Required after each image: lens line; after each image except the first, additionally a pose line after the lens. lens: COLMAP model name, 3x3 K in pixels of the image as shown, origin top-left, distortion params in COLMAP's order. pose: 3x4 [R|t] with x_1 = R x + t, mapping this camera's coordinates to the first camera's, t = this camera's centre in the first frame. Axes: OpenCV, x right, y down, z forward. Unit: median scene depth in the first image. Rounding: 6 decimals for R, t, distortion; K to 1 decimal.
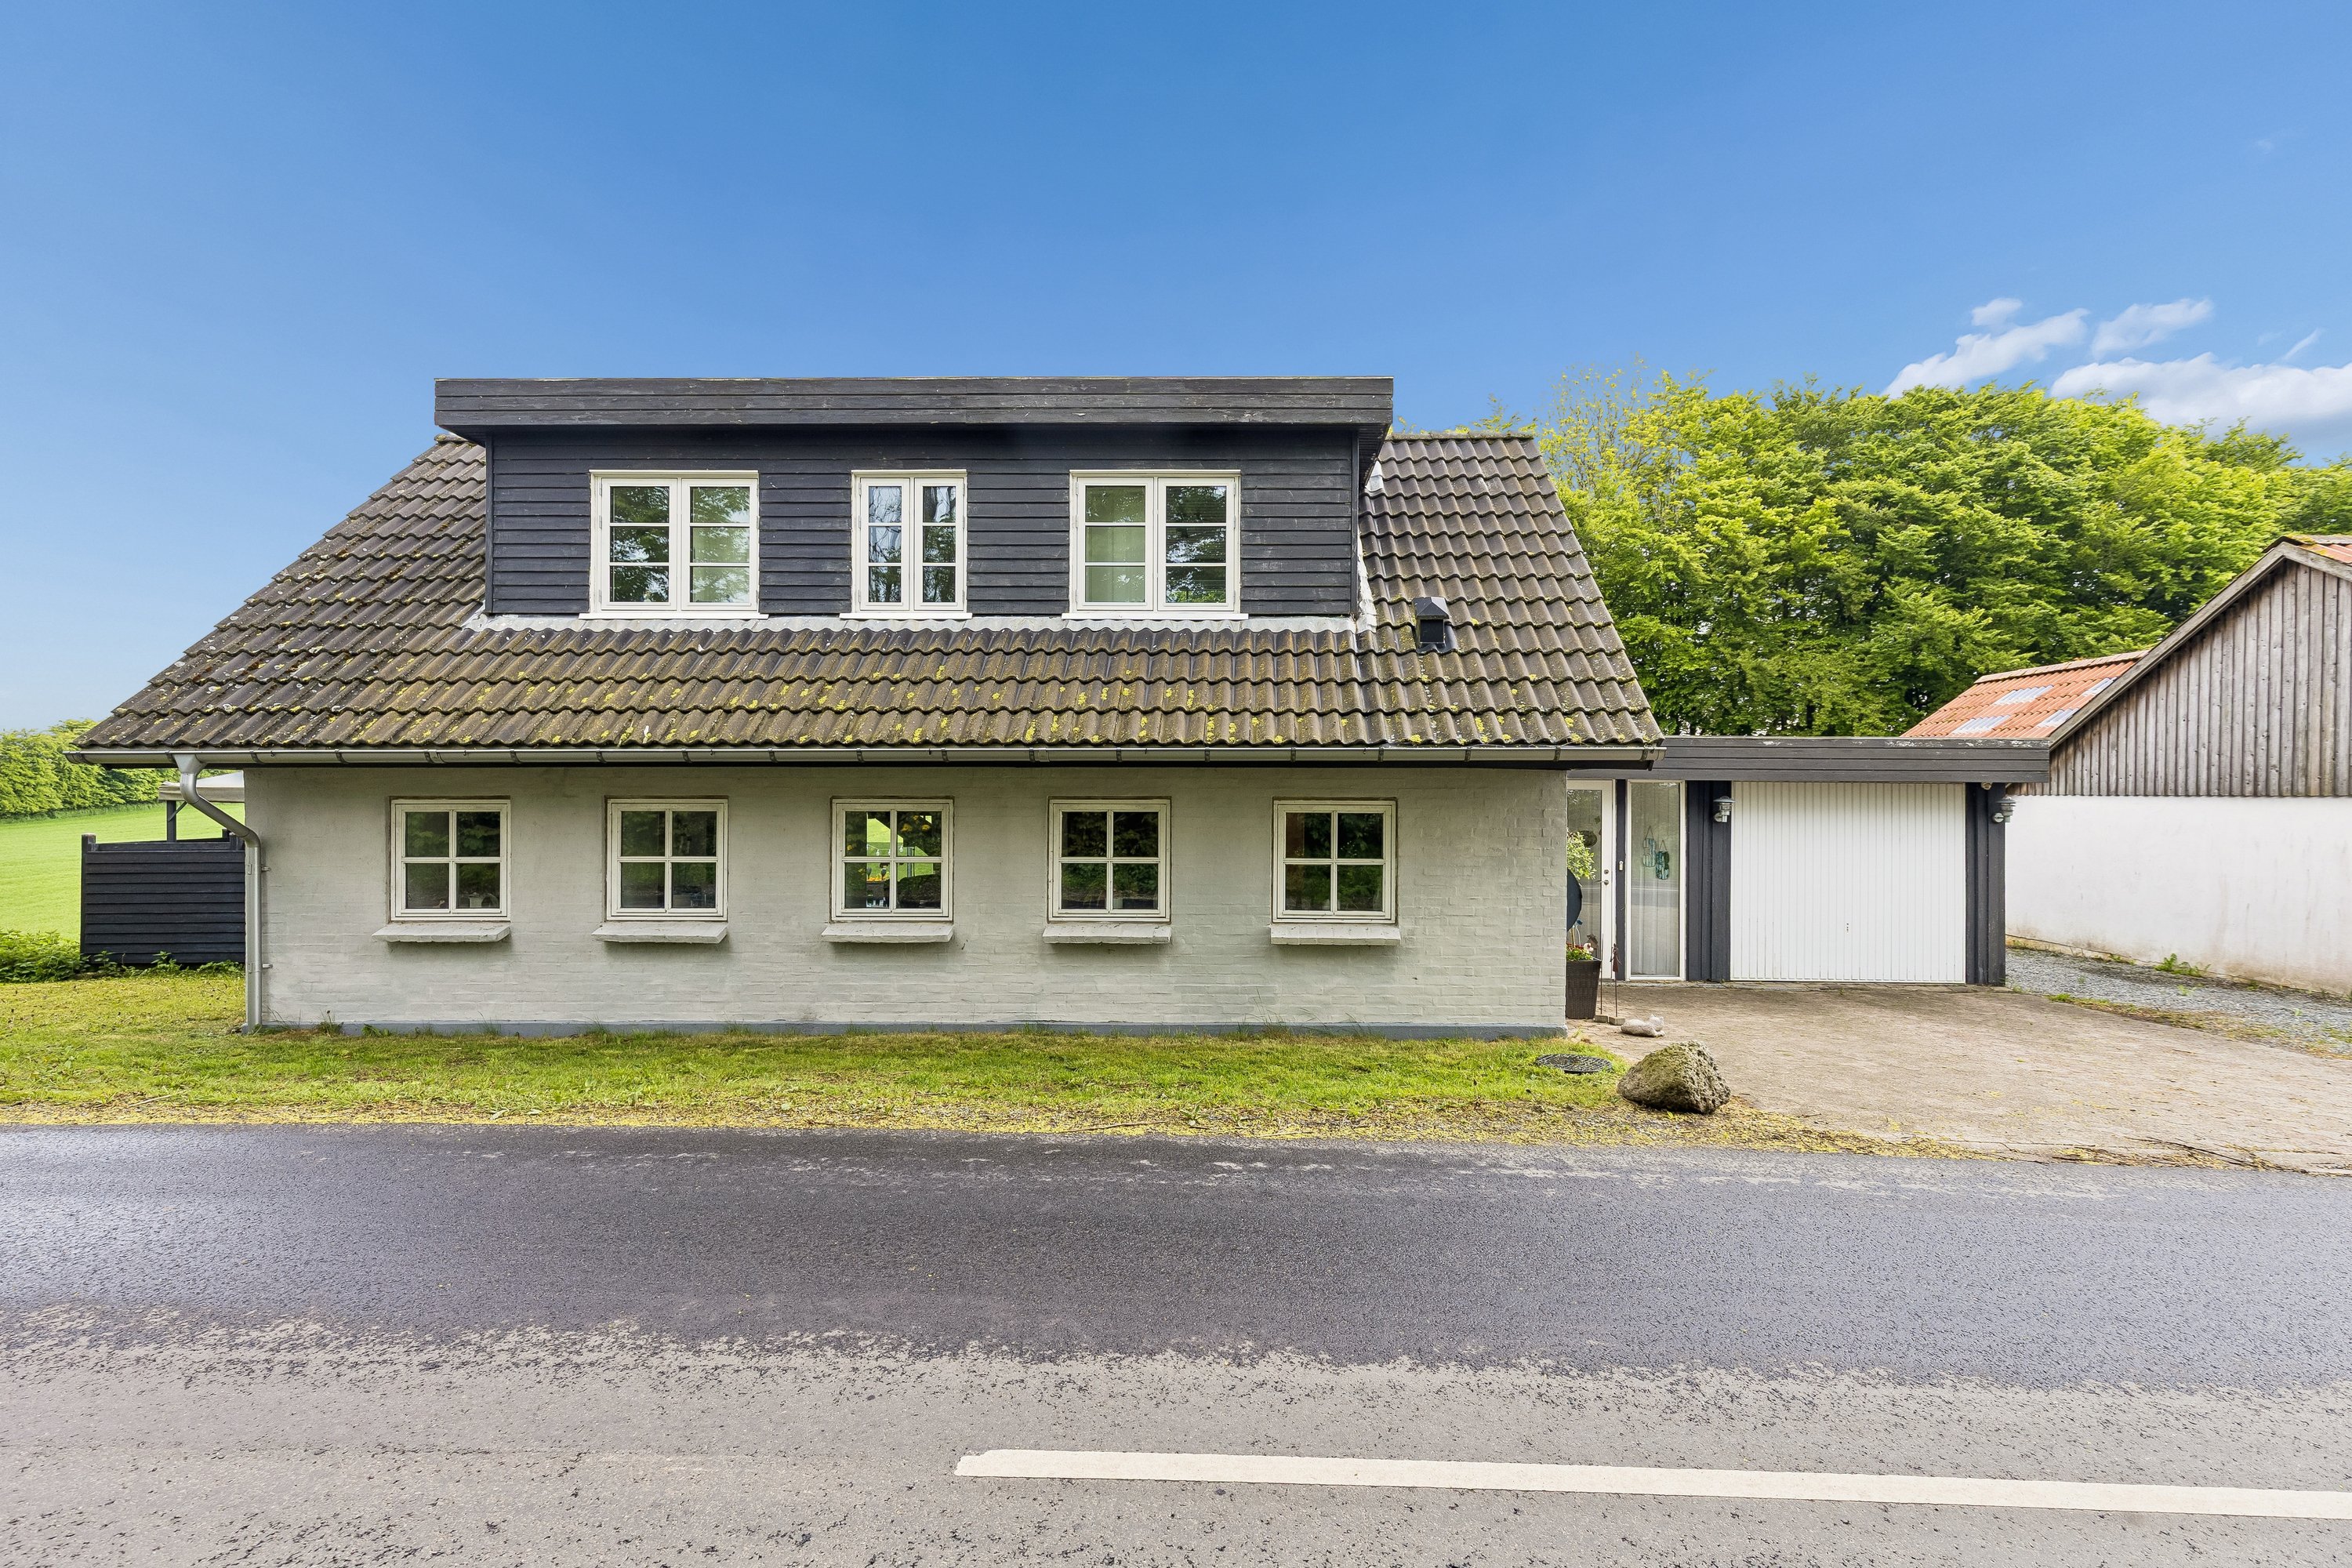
lens RADIAL K [[1083.0, 0, 1255.1], [0, 1083.0, 796.6], [0, 0, 1]] dist [0.000246, 0.000078]
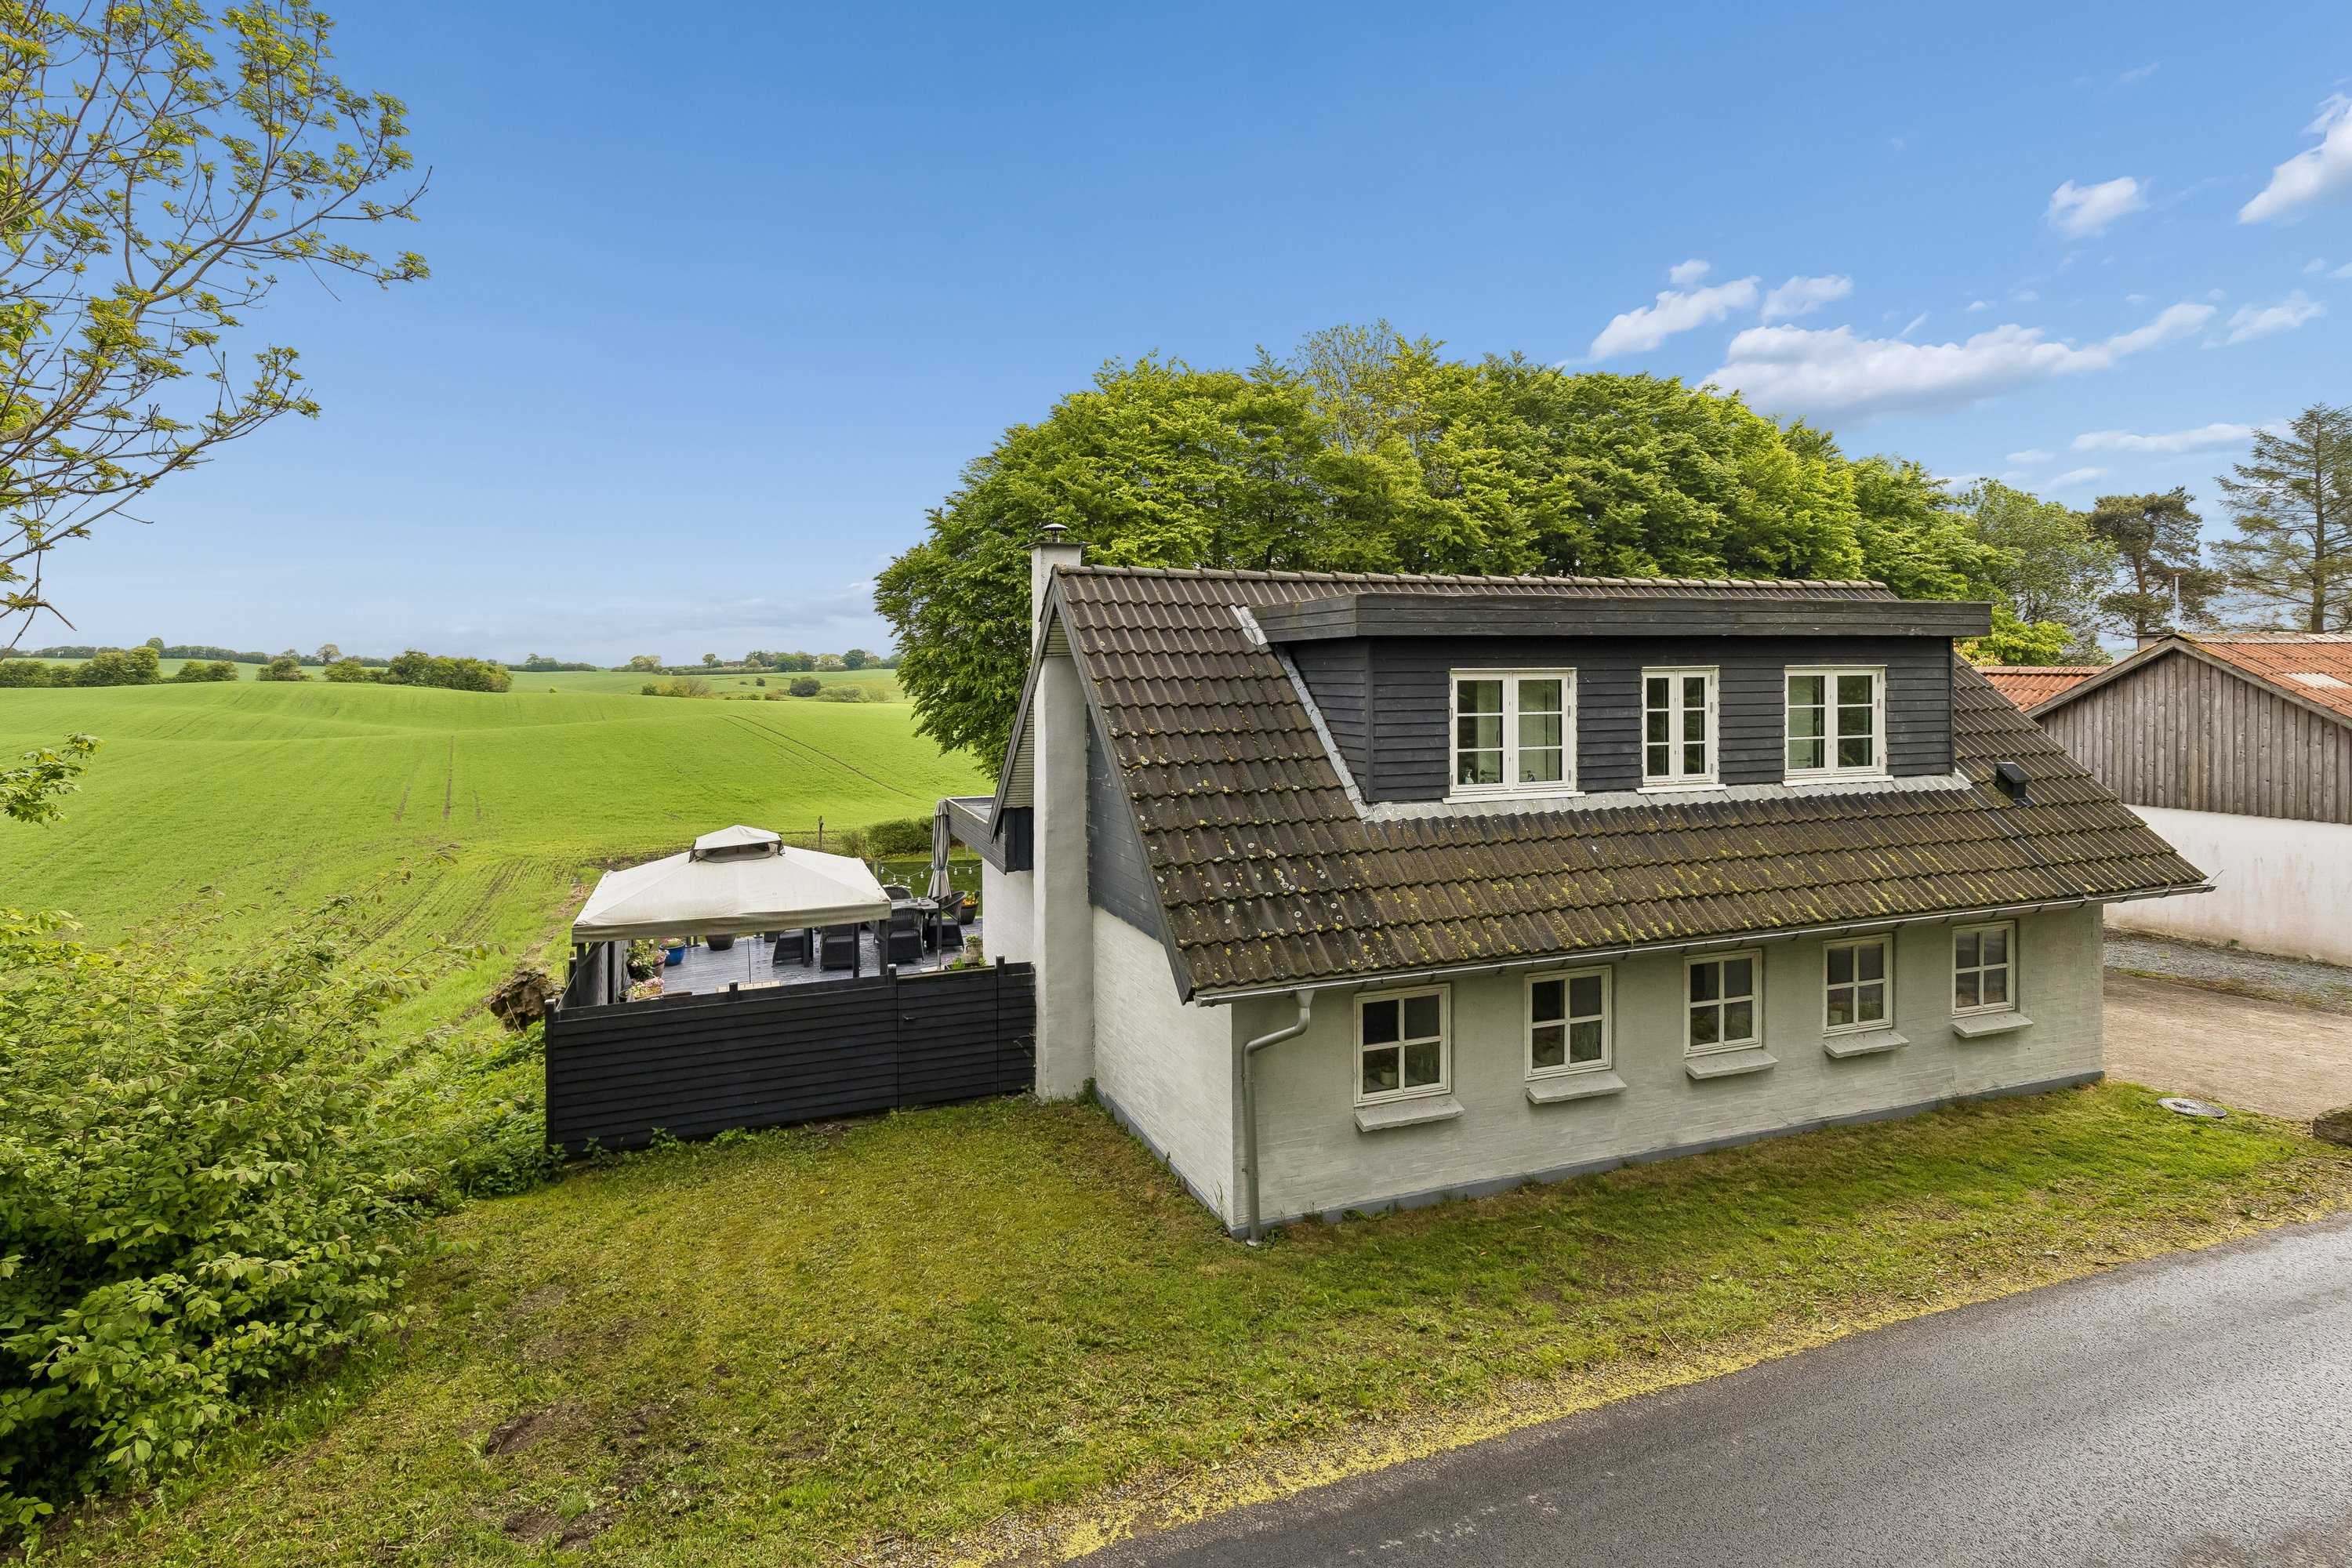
lens RADIAL K [[1083.0, 0, 1255.5], [0, 1083.0, 702.9], [0, 0, 1]] dist [0.000246, 0.000078]
pose [[0.946243, -0.011886, 0.323238, -1.151010], [0.010537, 0.999927, 0.005923, -0.273113], [-0.323285, -0.002199, 0.946299, 0.020786]]
